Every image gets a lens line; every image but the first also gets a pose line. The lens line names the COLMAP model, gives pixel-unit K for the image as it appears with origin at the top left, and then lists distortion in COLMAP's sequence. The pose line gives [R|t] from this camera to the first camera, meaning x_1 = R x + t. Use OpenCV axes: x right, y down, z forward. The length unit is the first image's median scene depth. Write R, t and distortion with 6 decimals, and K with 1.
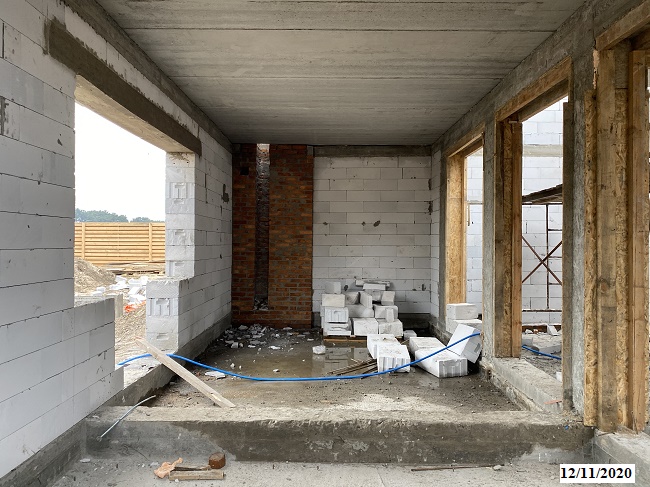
lens RADIAL K [[485.6, 0, 325.0], [0, 485.6, 243.5], [0, 0, 1]] dist [0.069910, -0.081615]
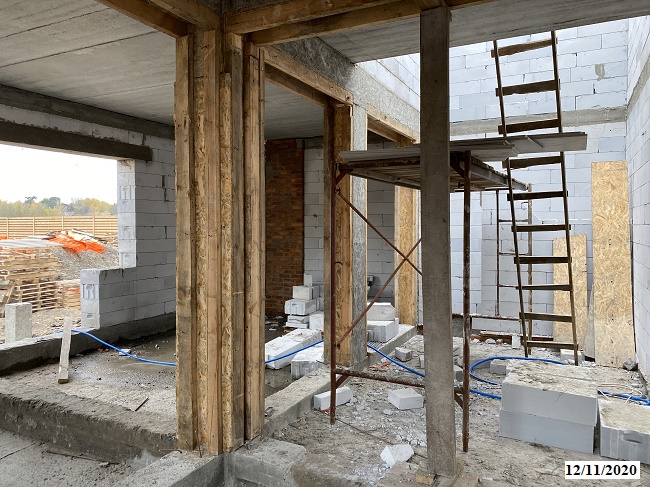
lens RADIAL K [[485.6, 0, 325.0], [0, 485.6, 243.5], [0, 0, 1]] dist [0.069910, -0.081615]
pose [[0.899277, 0.006580, -0.437331, 0.642287], [0.007025, 0.999541, 0.029483, -0.018458], [0.437324, -0.029586, 0.898817, 0.151857]]
